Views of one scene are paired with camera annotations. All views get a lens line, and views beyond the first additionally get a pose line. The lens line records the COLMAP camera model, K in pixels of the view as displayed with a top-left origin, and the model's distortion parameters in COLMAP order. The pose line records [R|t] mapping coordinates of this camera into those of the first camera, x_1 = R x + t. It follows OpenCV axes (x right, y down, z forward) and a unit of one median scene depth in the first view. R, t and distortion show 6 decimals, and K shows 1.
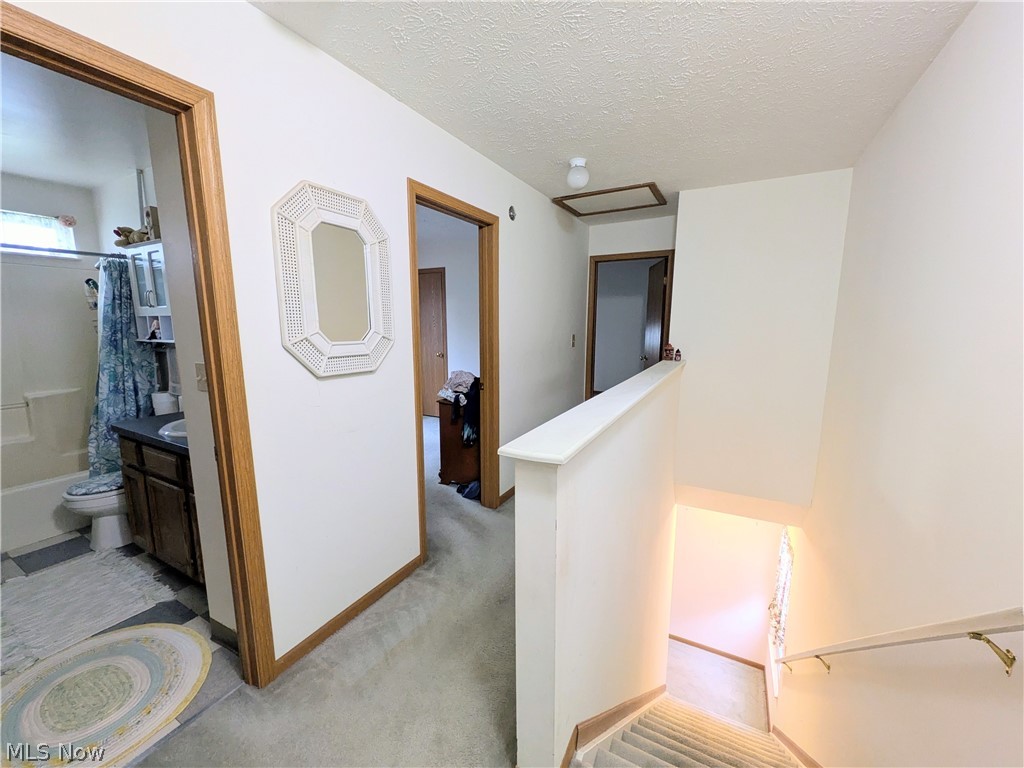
lens RADIAL K [[407.8, 0, 509.9], [0, 407.8, 385.9], [0, 0, 1]] dist [0.003660, 0.000262]
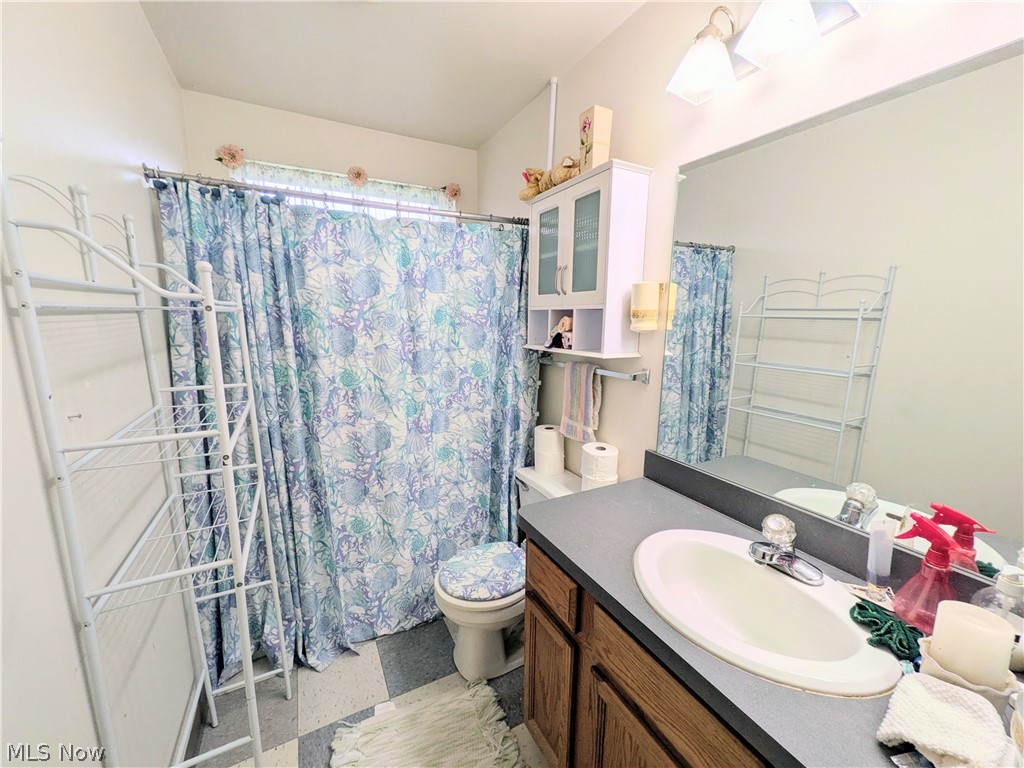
lens RADIAL K [[407.8, 0, 513.1], [0, 407.8, 387.8], [0, 0, 1]] dist [0.003660, 0.000262]
pose [[0.839857, 0.100797, -0.533366, -0.592335], [-0.094255, 0.994761, 0.039575, -0.072792], [0.534561, 0.017035, 0.844958, 0.451007]]
